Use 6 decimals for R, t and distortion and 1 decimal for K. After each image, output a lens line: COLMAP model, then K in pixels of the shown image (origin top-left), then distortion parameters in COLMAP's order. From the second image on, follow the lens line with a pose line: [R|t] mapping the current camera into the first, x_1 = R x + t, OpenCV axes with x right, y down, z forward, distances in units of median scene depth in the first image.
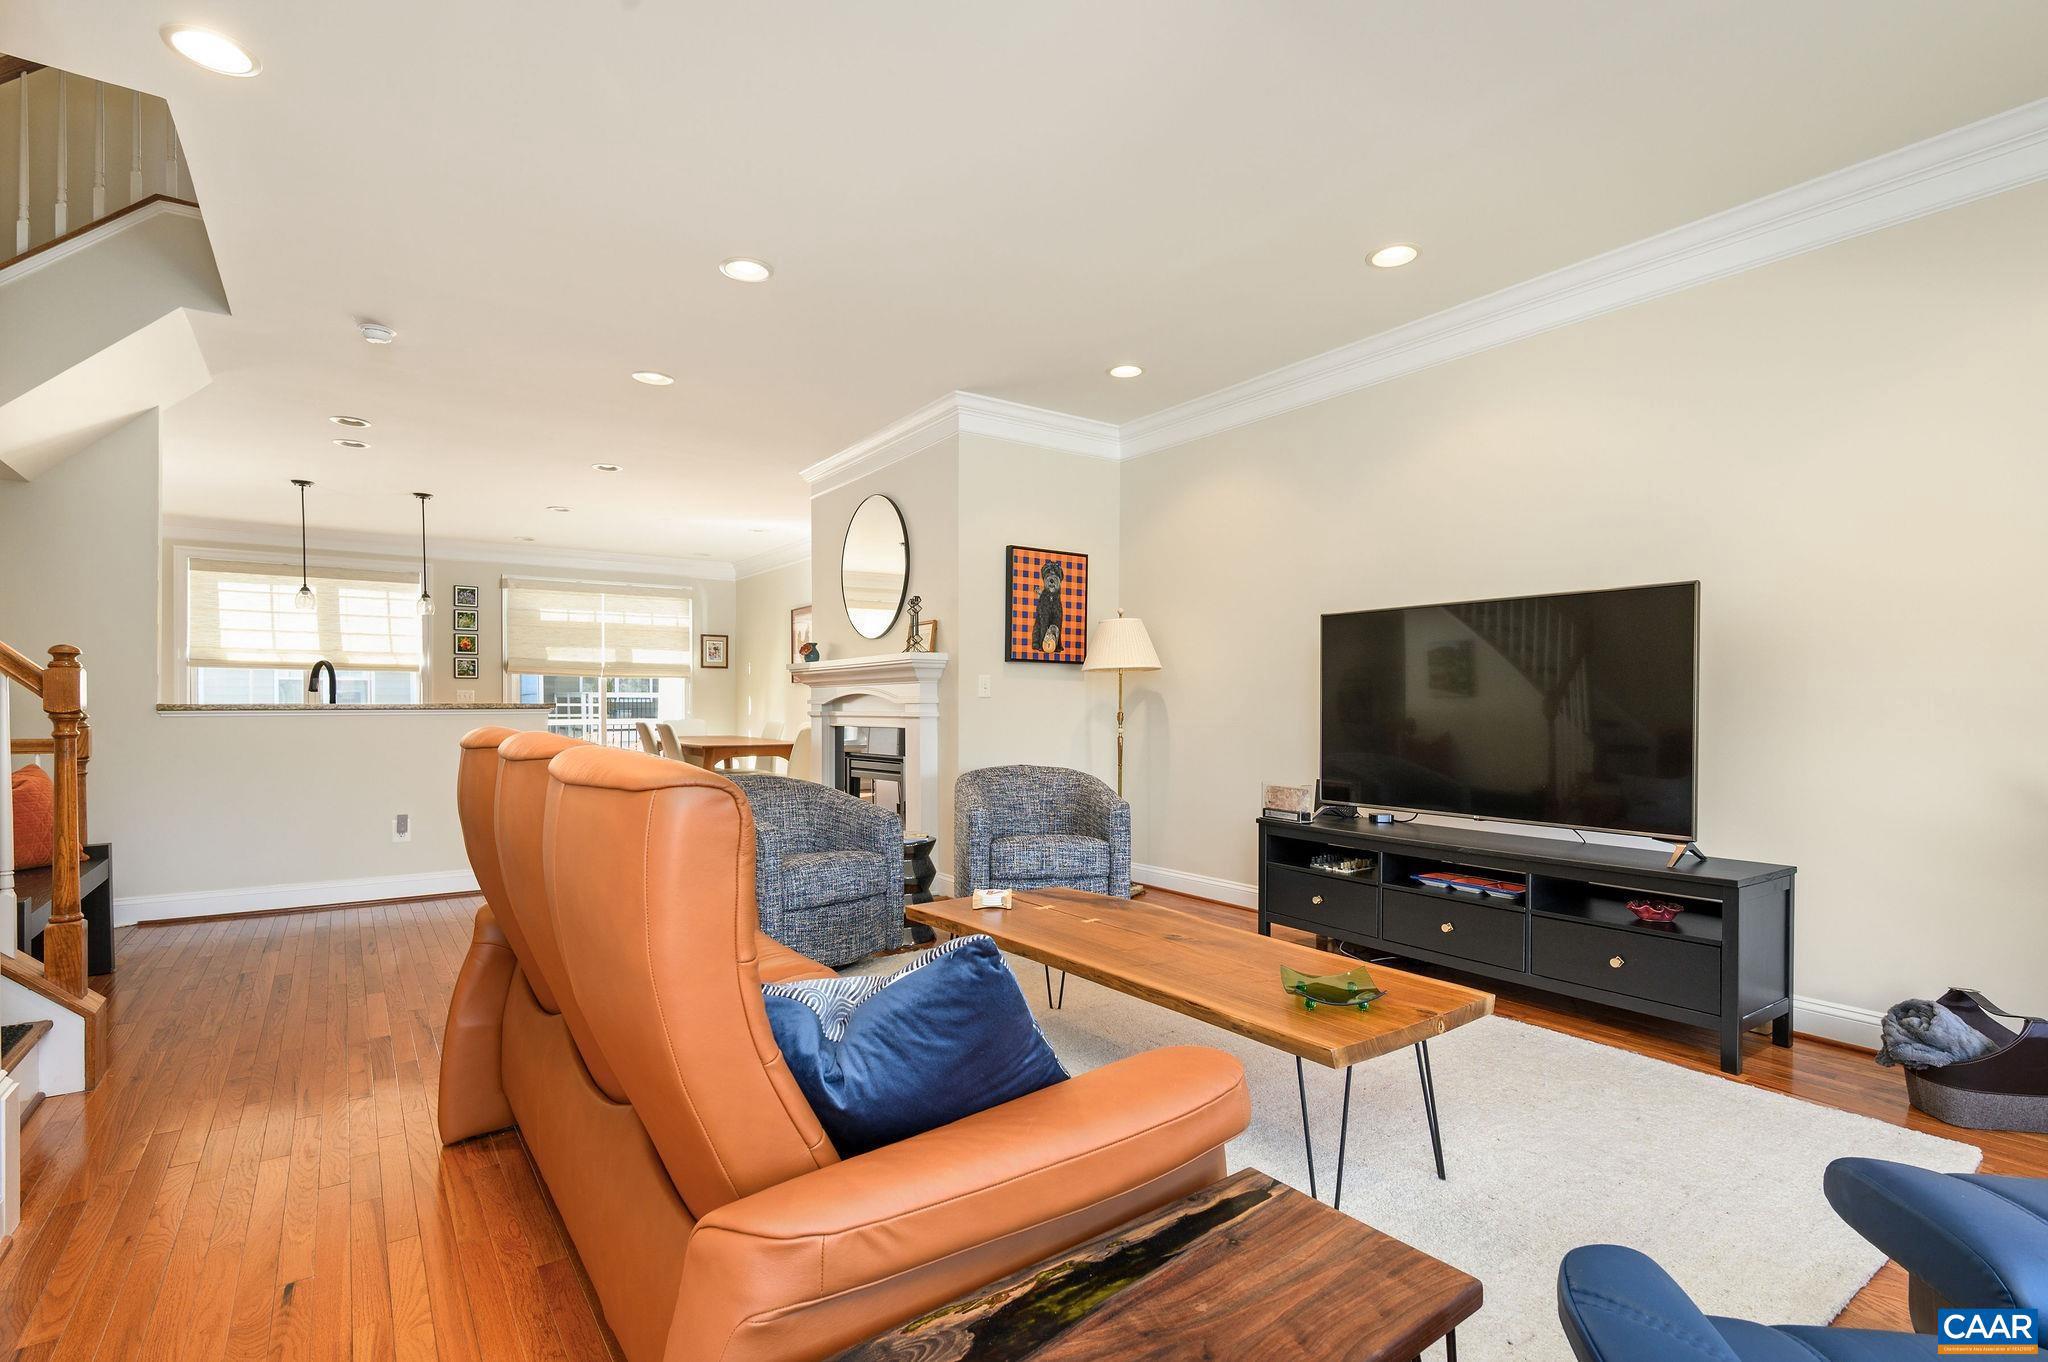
lens RADIAL K [[970.6, 0, 1029.7], [0, 970.6, 705.7], [0, 0, 1]] dist [0.003154, 0.000444]
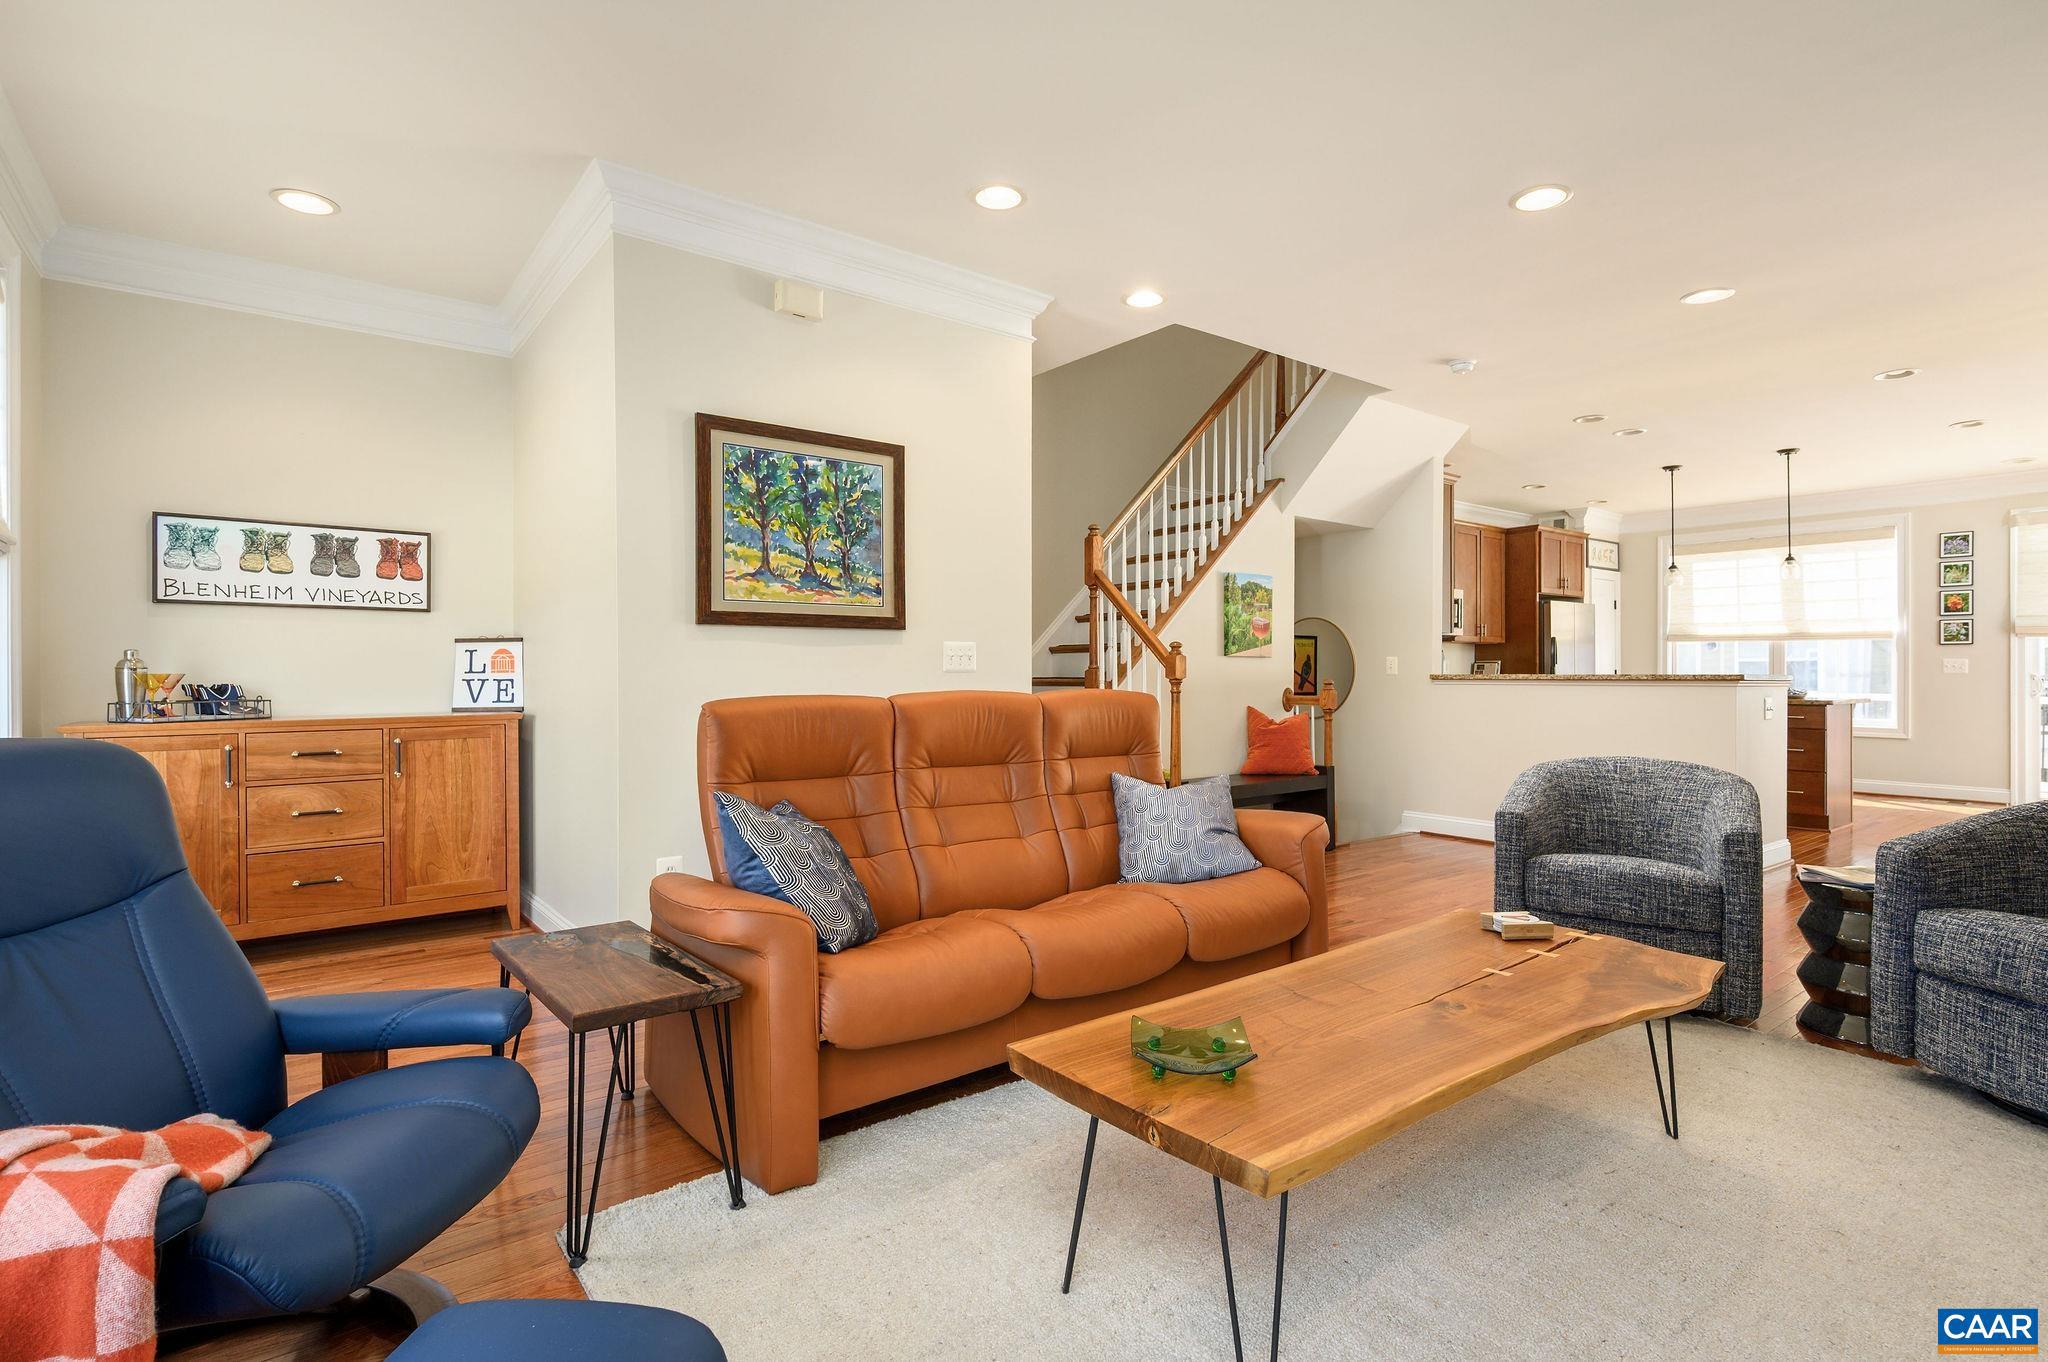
lens RADIAL K [[998.3, 0, 1025.8], [0, 998.3, 676.4], [0, 0, 1]] dist [0.006134, -0.001142]
pose [[0.052032, 0.003575, -0.998639, 0.226257], [-0.003758, 0.999987, 0.003385, -0.001113], [0.998638, 0.003576, 0.052045, 0.170374]]
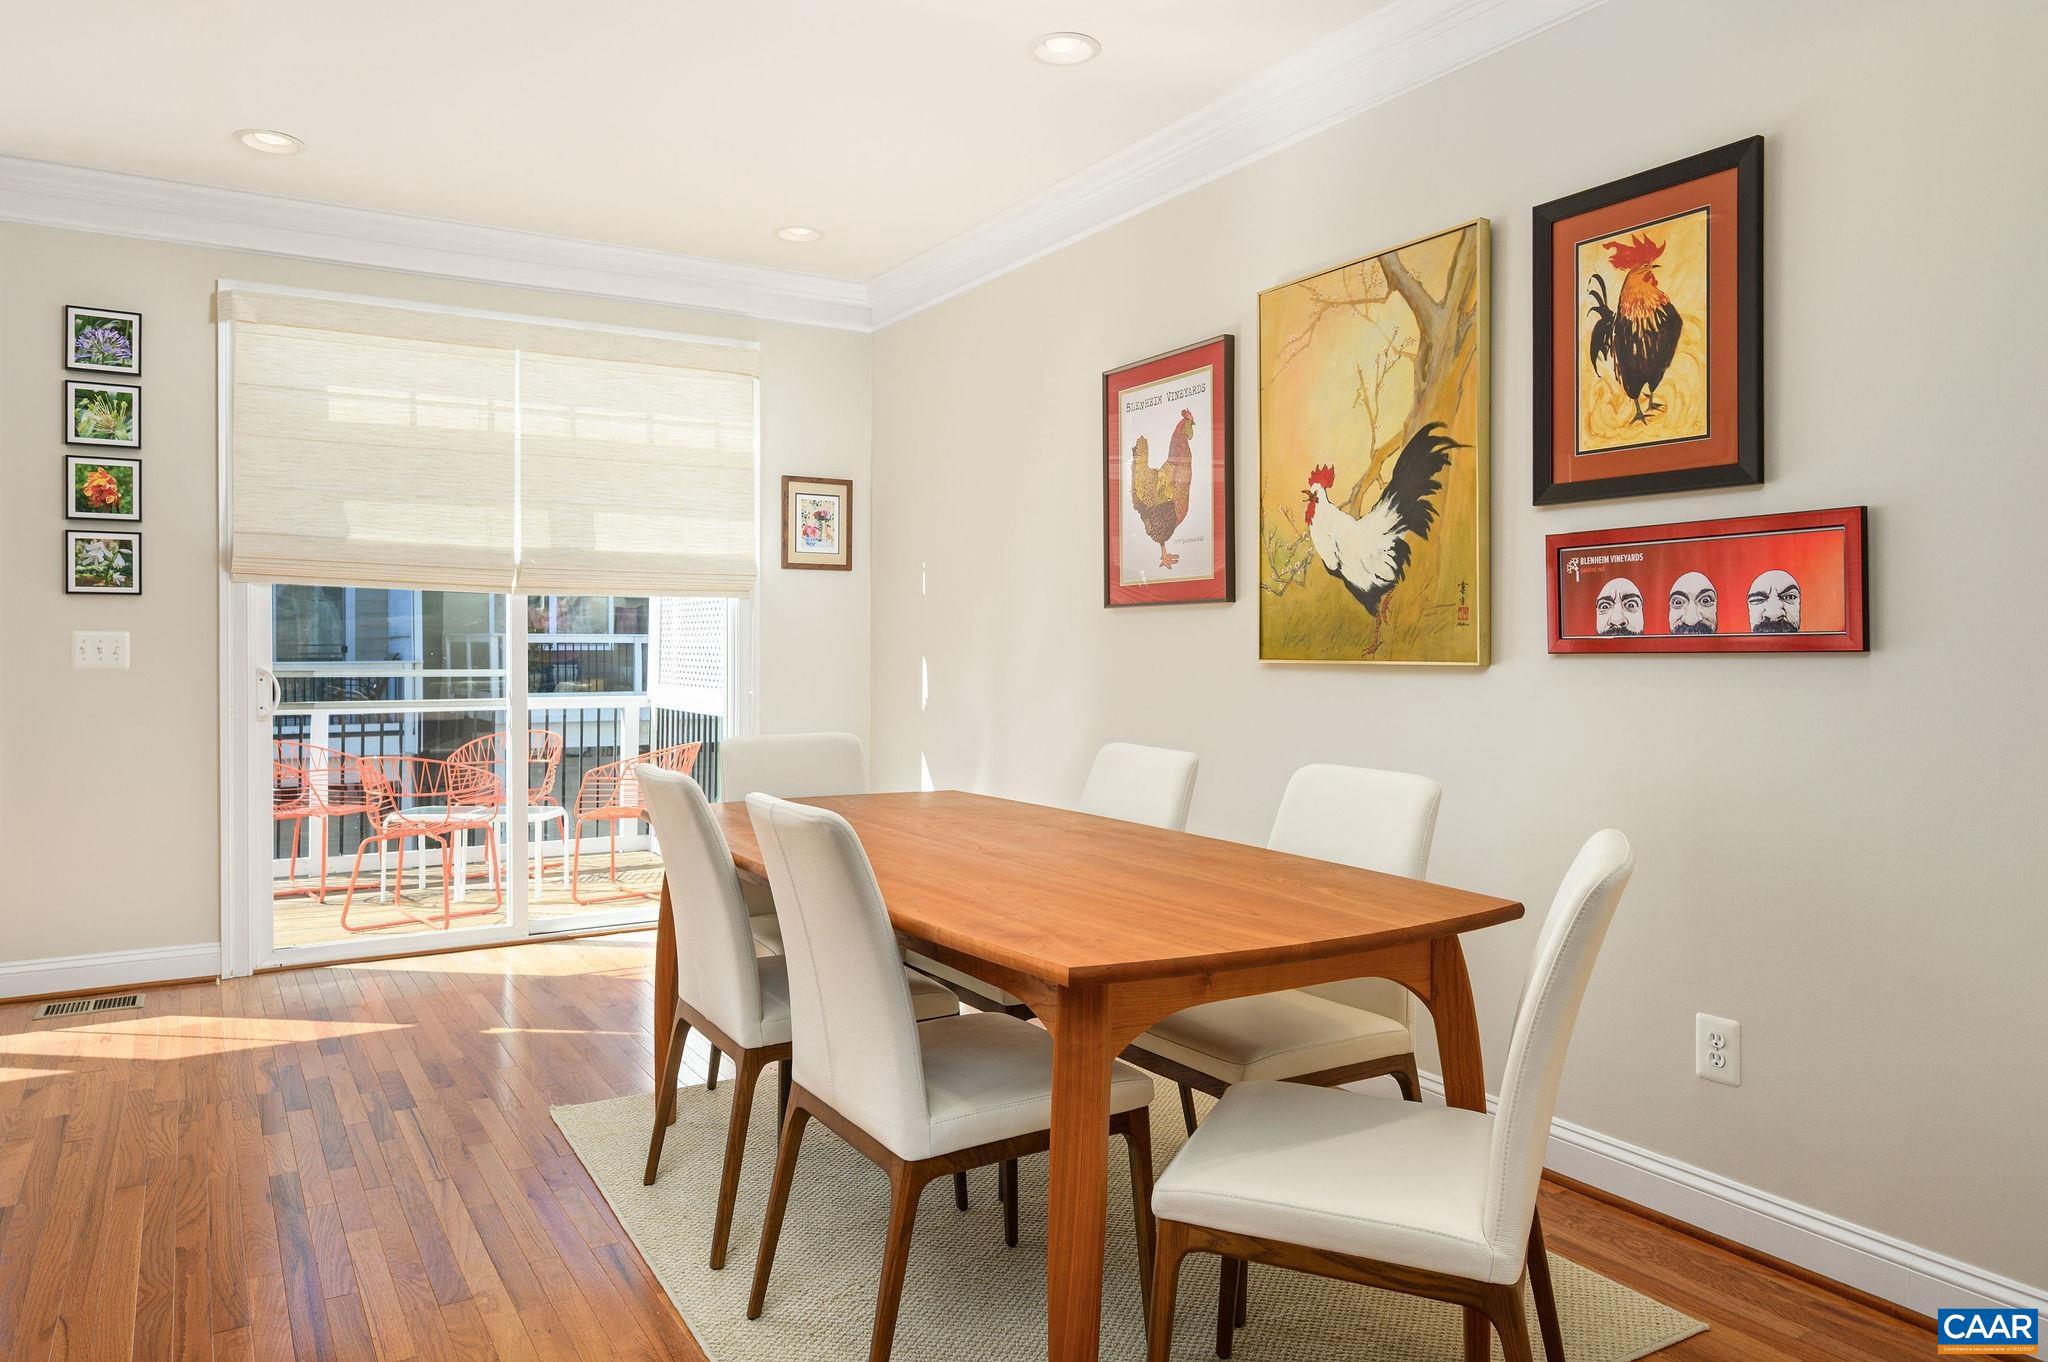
lens RADIAL K [[1366.9, 0, 1012.4], [0, 1366.9, 643.5], [0, 0, 1]] dist [0.012403, -0.002186]
pose [[0.997227, 0.001035, -0.074419, -0.244310], [-0.001299, 0.999993, -0.003507, -0.010942], [0.074415, 0.003594, 0.997221, 0.566896]]
